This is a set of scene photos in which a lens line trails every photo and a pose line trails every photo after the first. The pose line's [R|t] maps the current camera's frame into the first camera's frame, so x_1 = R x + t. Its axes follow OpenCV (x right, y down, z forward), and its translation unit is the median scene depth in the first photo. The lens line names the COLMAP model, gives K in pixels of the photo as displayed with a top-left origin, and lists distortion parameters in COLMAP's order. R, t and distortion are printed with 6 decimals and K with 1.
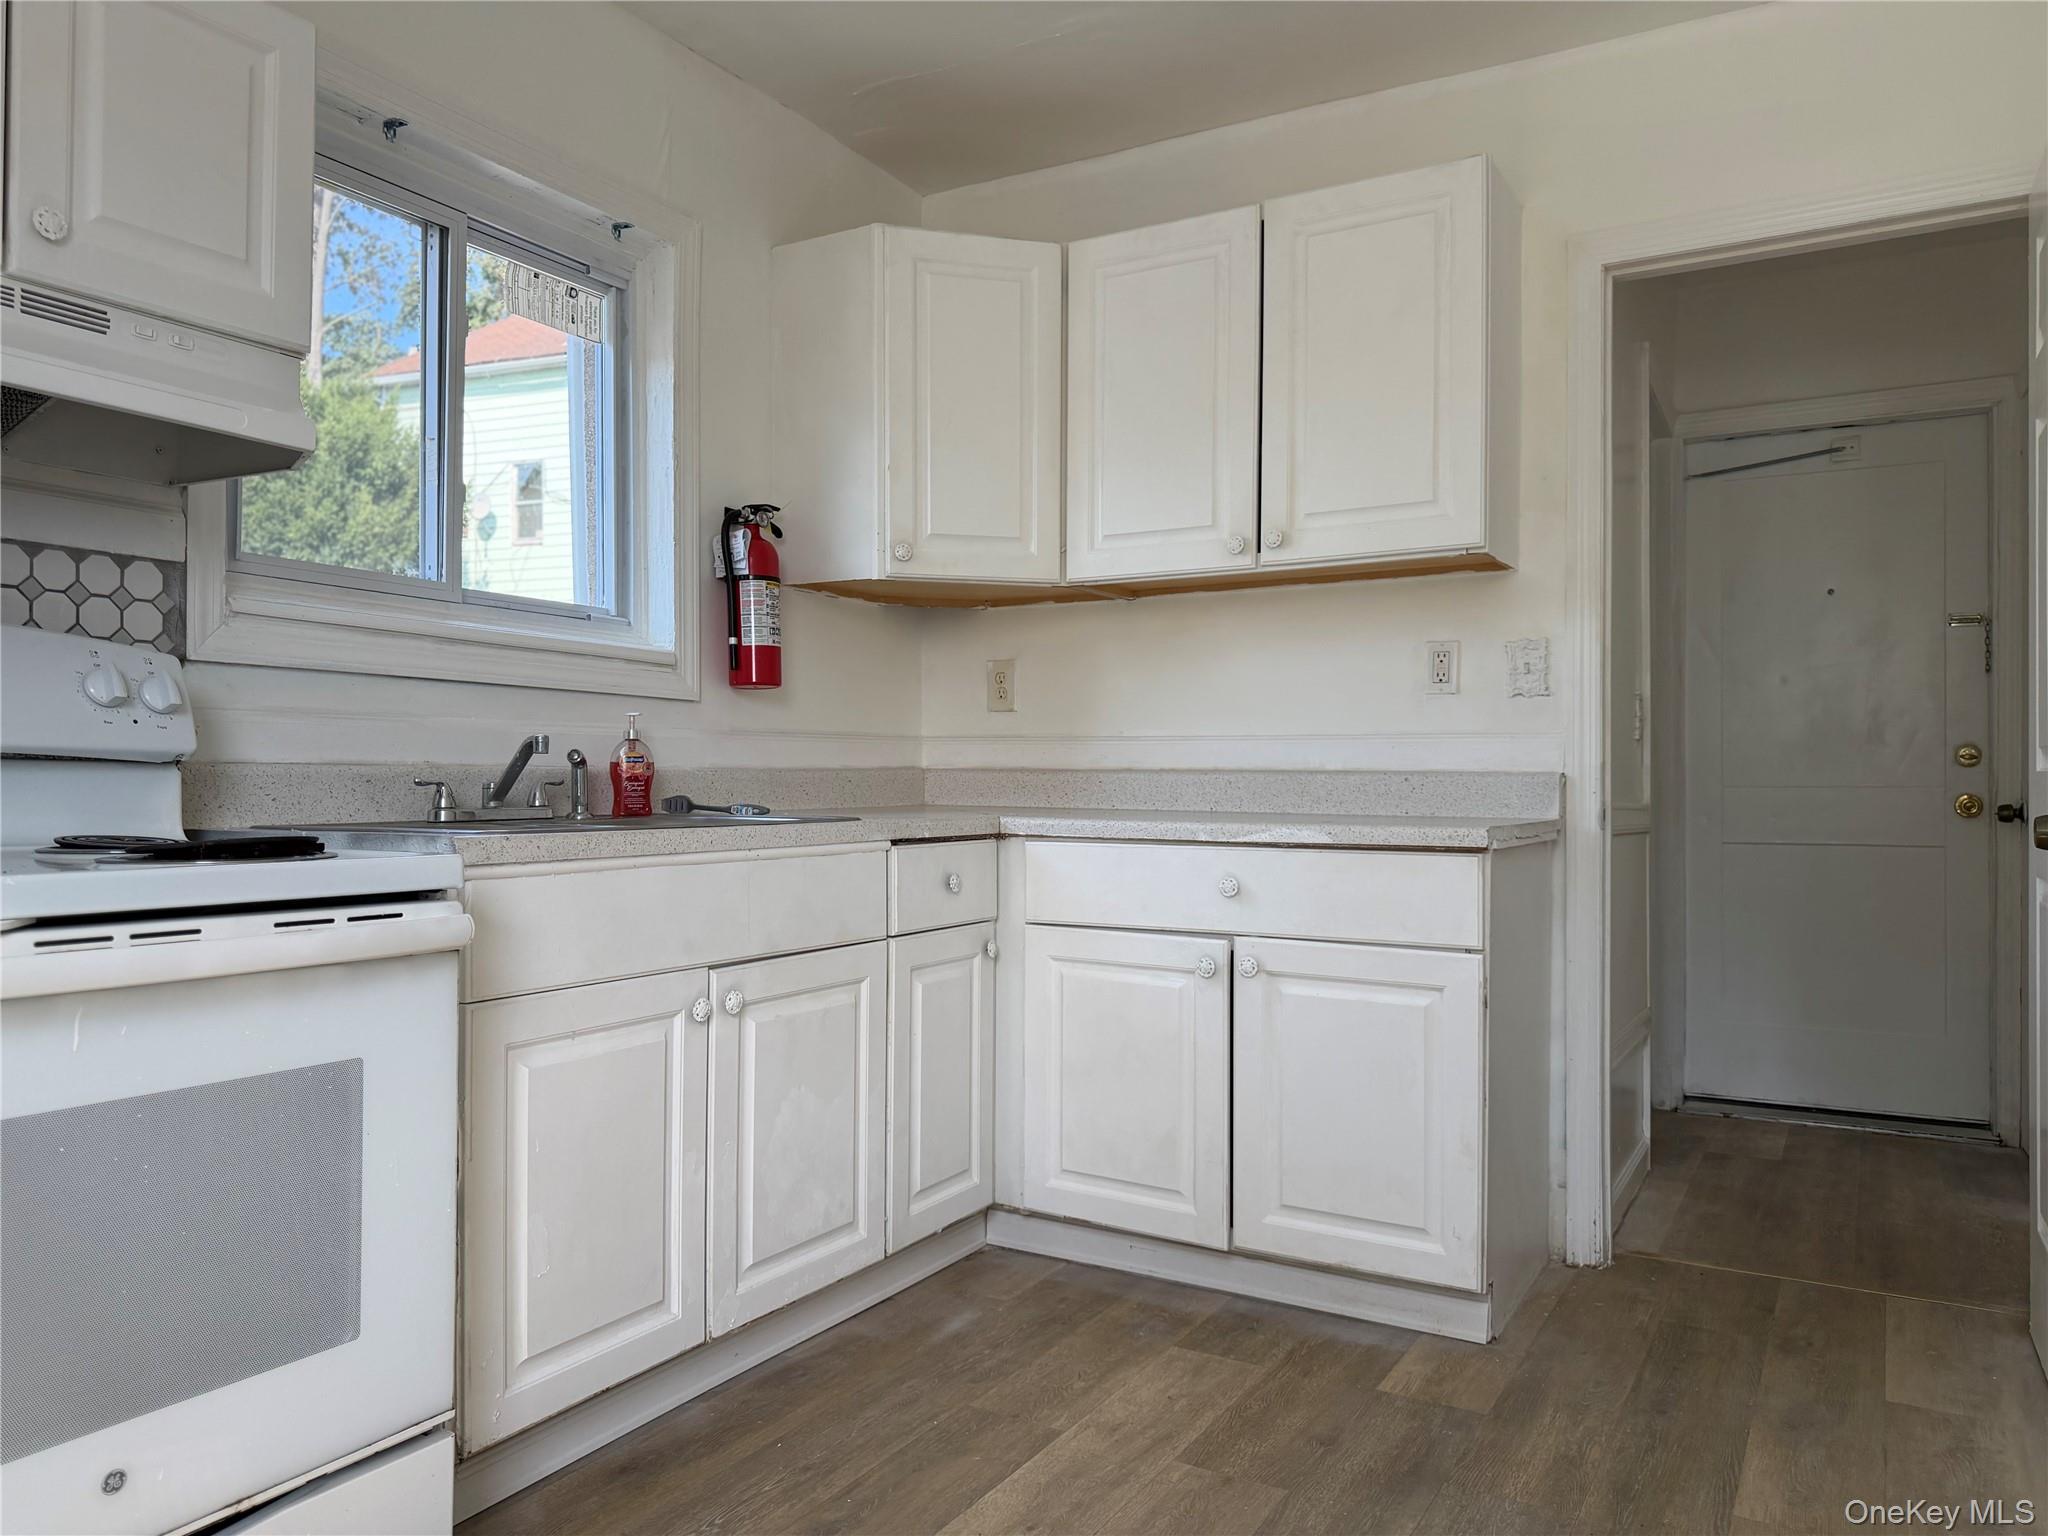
lens RADIAL K [[1440.6, 0, 1023.6], [0, 1440.6, 774.2], [0, 0, 1]] dist [0.080886, -0.117068]
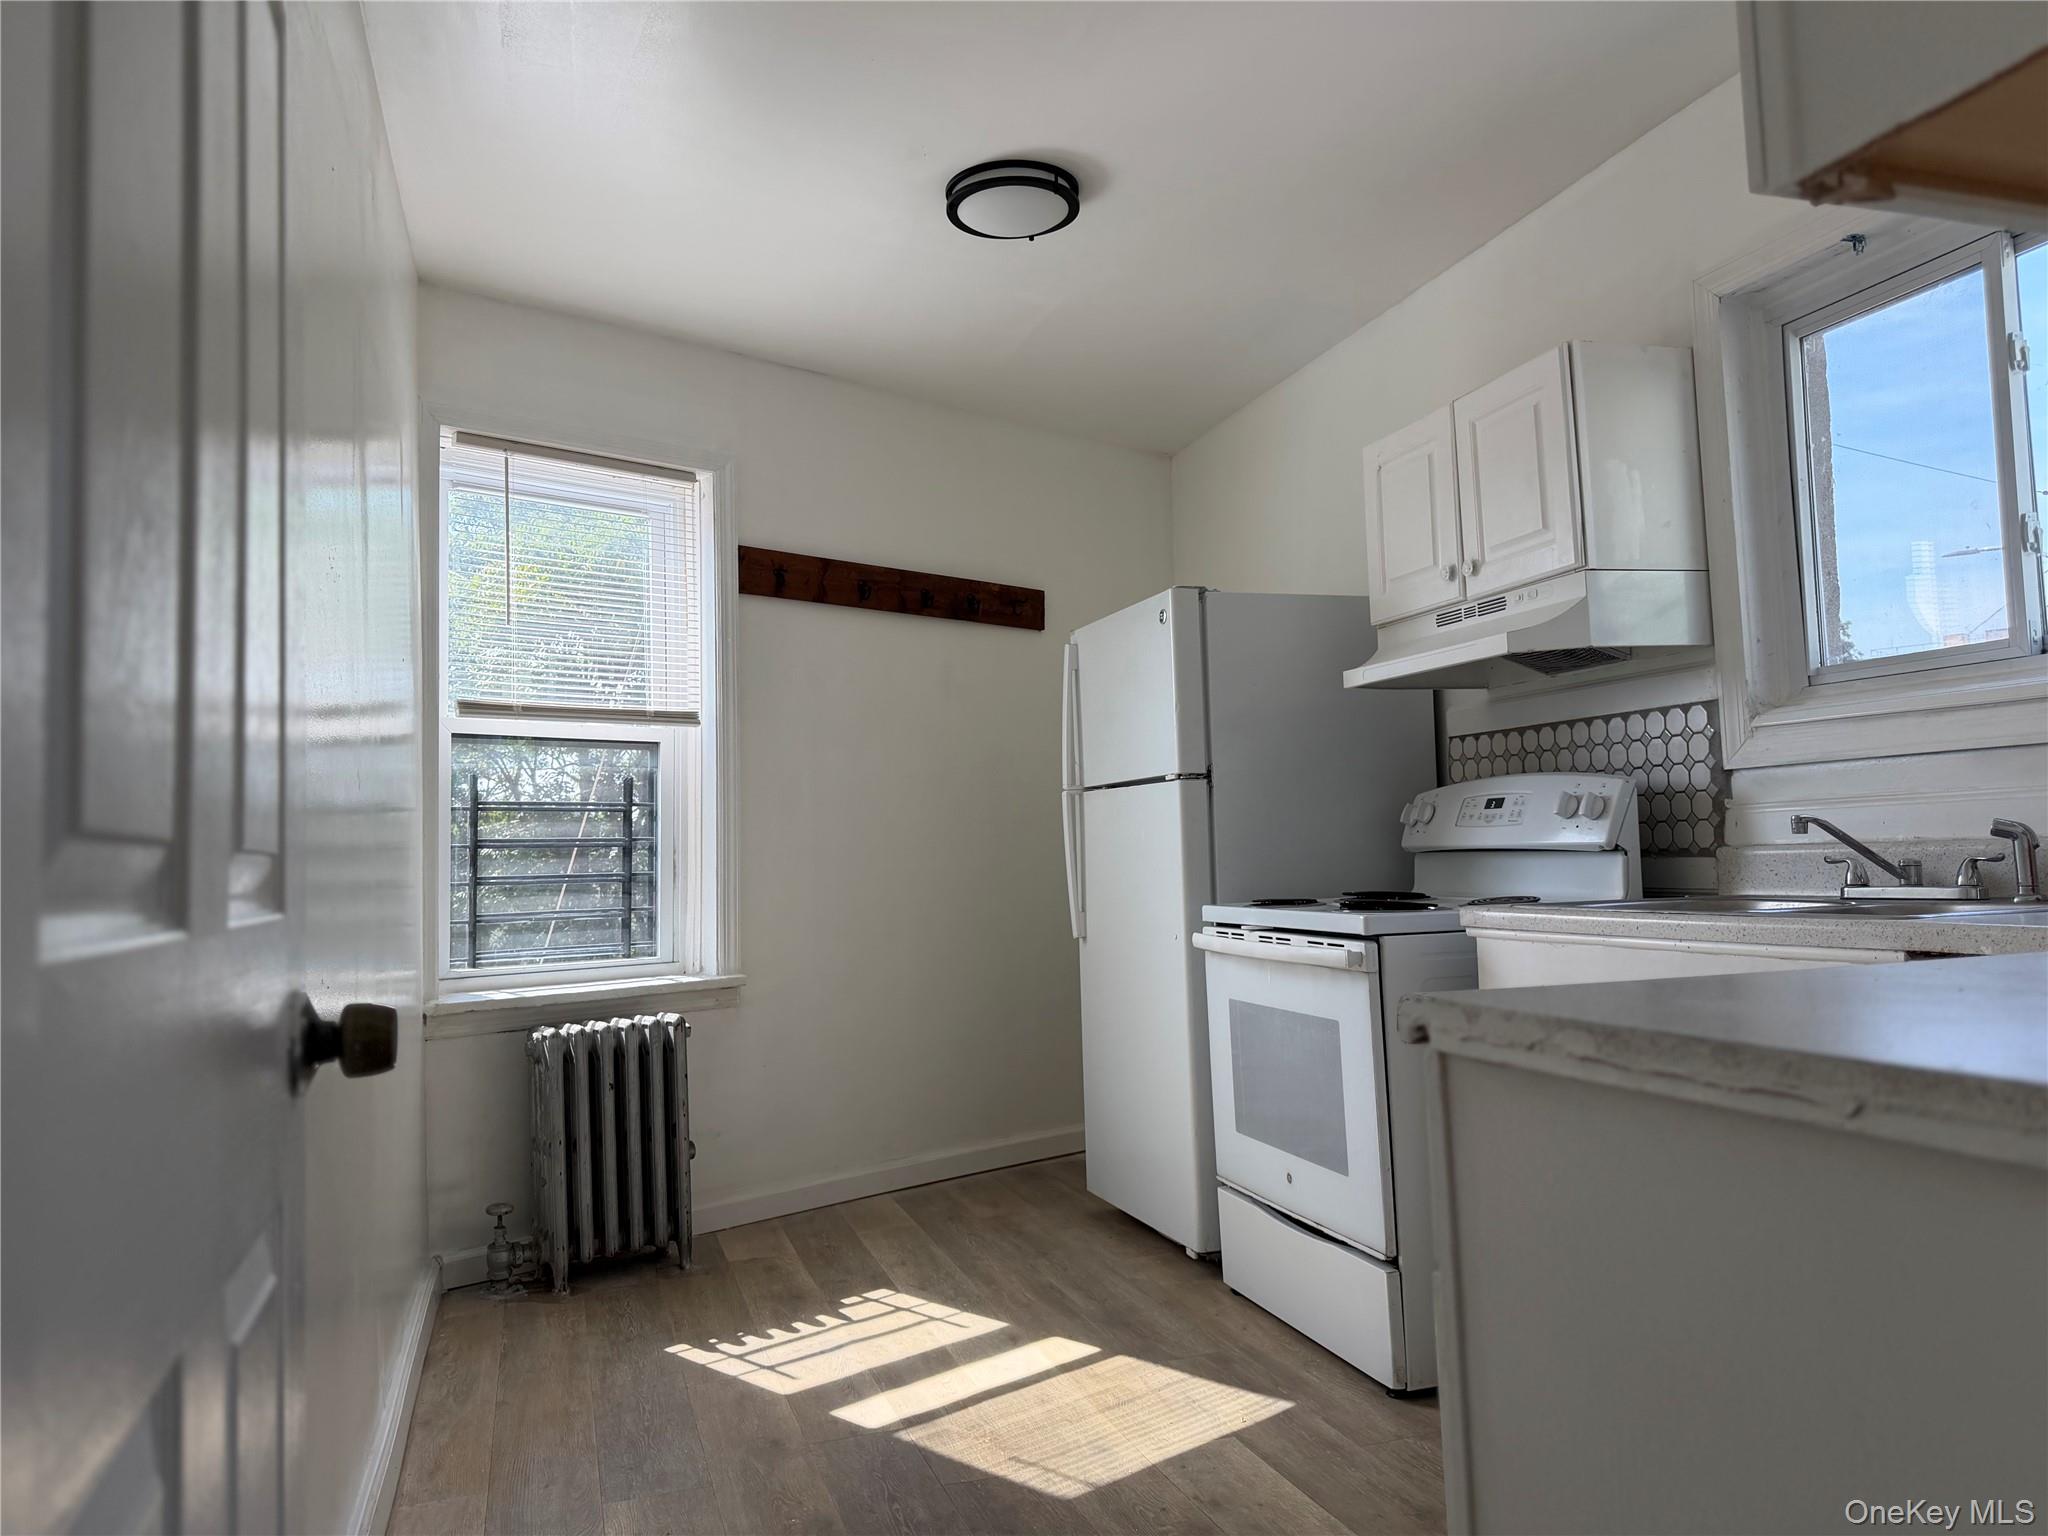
lens RADIAL K [[1440.6, 0, 1023.6], [0, 1440.6, 774.2], [0, 0, 1]] dist [0.080886, -0.117068]
pose [[-0.661796, -0.027306, -0.749187, 0.879179], [0.031024, 0.997483, -0.063761, -0.008691], [0.749042, -0.065439, -0.659283, 1.426369]]
